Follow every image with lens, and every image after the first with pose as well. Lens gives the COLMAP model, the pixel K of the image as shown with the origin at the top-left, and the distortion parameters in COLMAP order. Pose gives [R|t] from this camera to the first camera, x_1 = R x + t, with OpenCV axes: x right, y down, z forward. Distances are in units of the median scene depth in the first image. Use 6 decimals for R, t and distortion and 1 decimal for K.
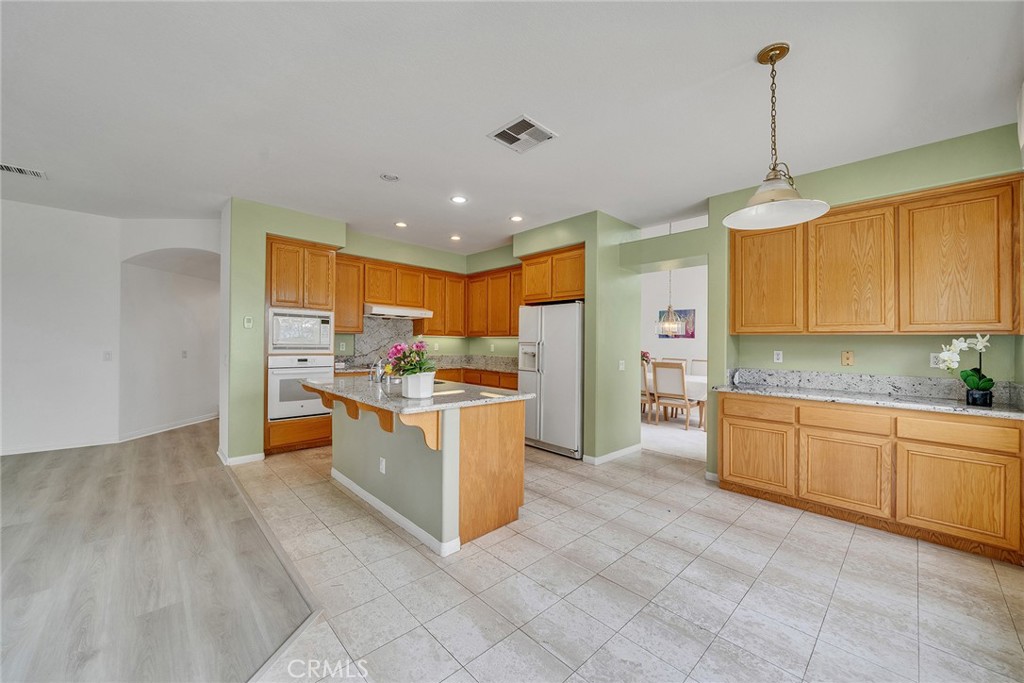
lens RADIAL K [[381.4, 0, 494.4], [0, 381.4, 338.2], [0, 0, 1]] dist [-0.002704, -0.000957]
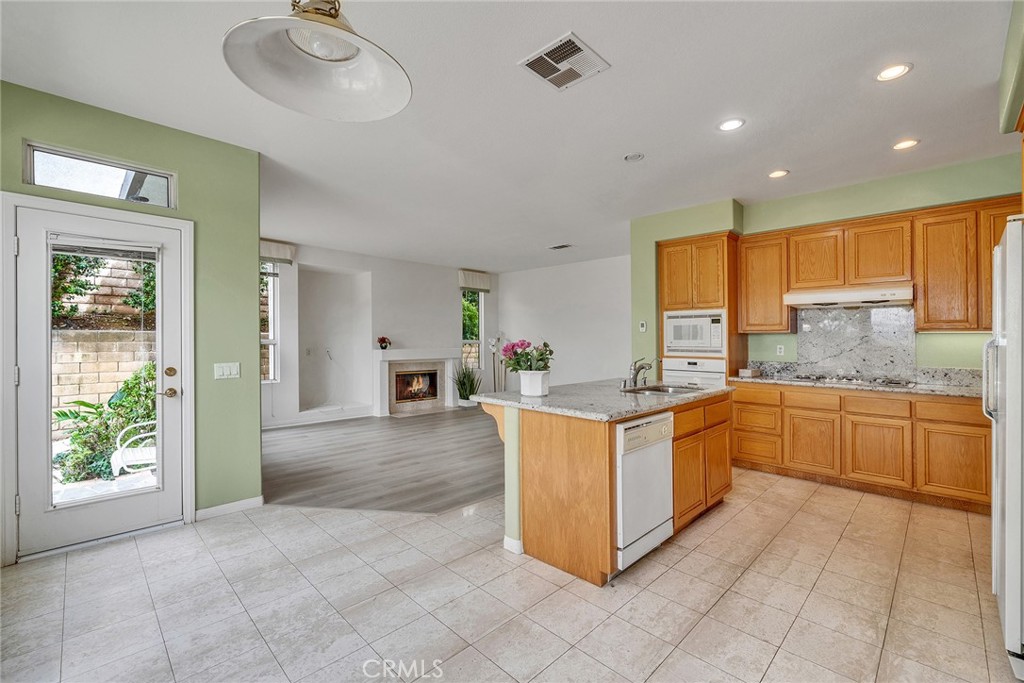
lens RADIAL K [[438.4, 0, 518.5], [0, 438.4, 342.6], [0, 0, 1]] dist [0.003466, 0.000242]
pose [[0.060024, -0.012052, -0.998124, 0.584497], [0.007909, 0.999901, -0.011598, 0.016263], [0.998166, -0.007198, 0.060114, 0.531567]]
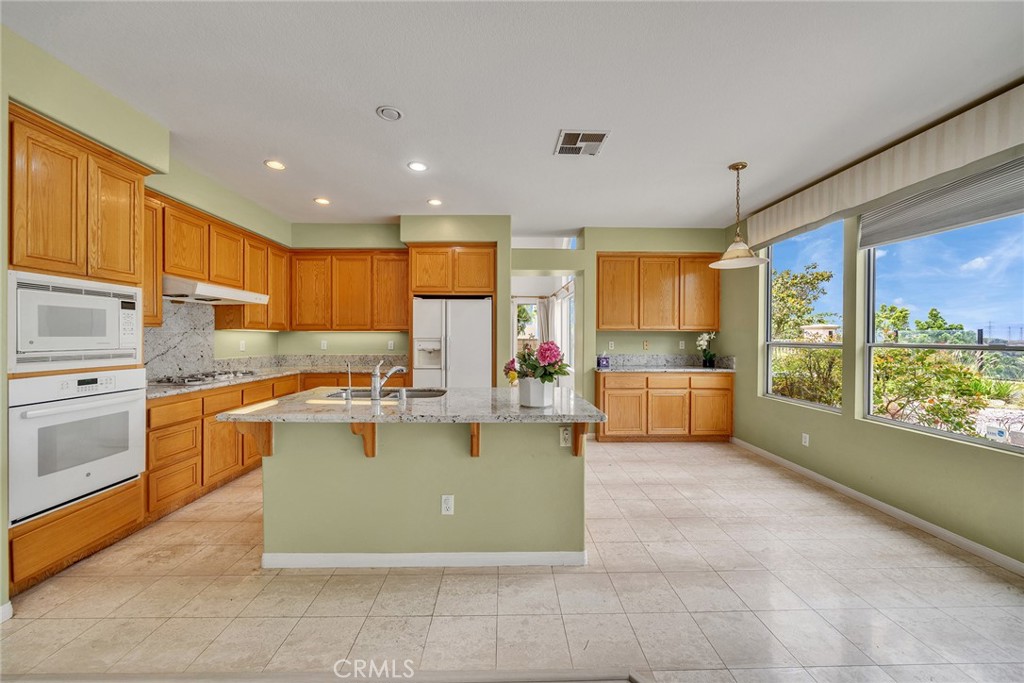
lens RADIAL K [[381.4, 0, 502.2], [0, 381.4, 334.3], [0, 0, 1]] dist [-0.002704, -0.000957]
pose [[0.663472, -0.008357, 0.748154, -0.540468], [0.000022, 0.999938, 0.011150, -0.009428], [-0.748201, -0.007382, 0.663431, 0.287439]]
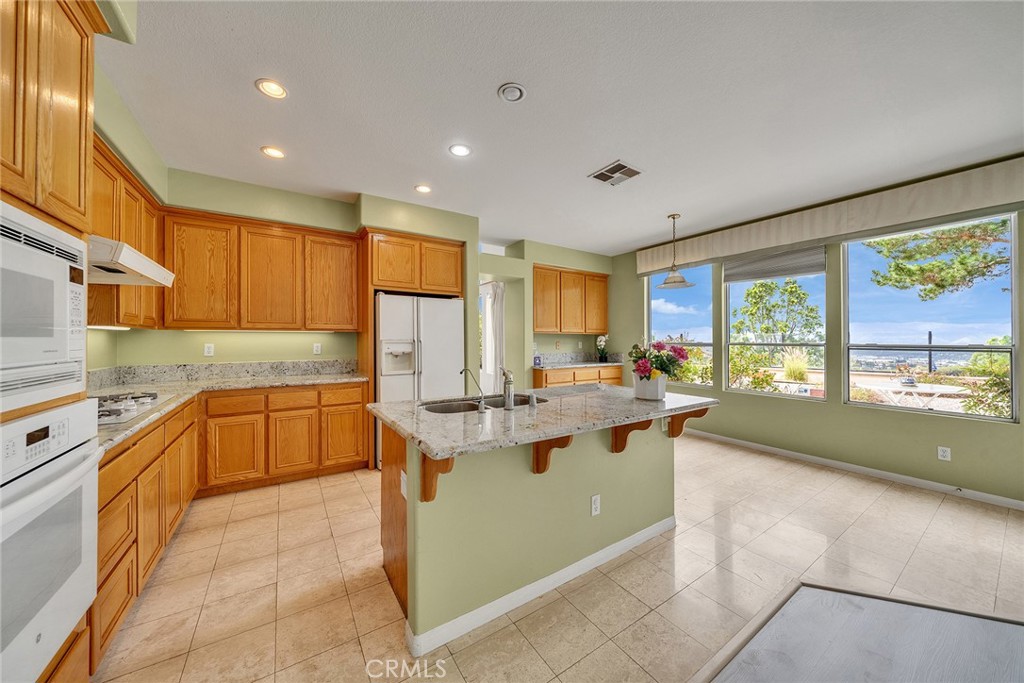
lens RADIAL K [[360.4, 0, 517.7], [0, 360.4, 331.5], [0, 0, 1]] dist [-0.004915, 0.000098]
pose [[0.141300, 0.006789, 0.989944, -0.708461], [-0.009849, 0.999937, -0.005451, -0.005605], [-0.989918, -0.008980, 0.141358, 0.722758]]
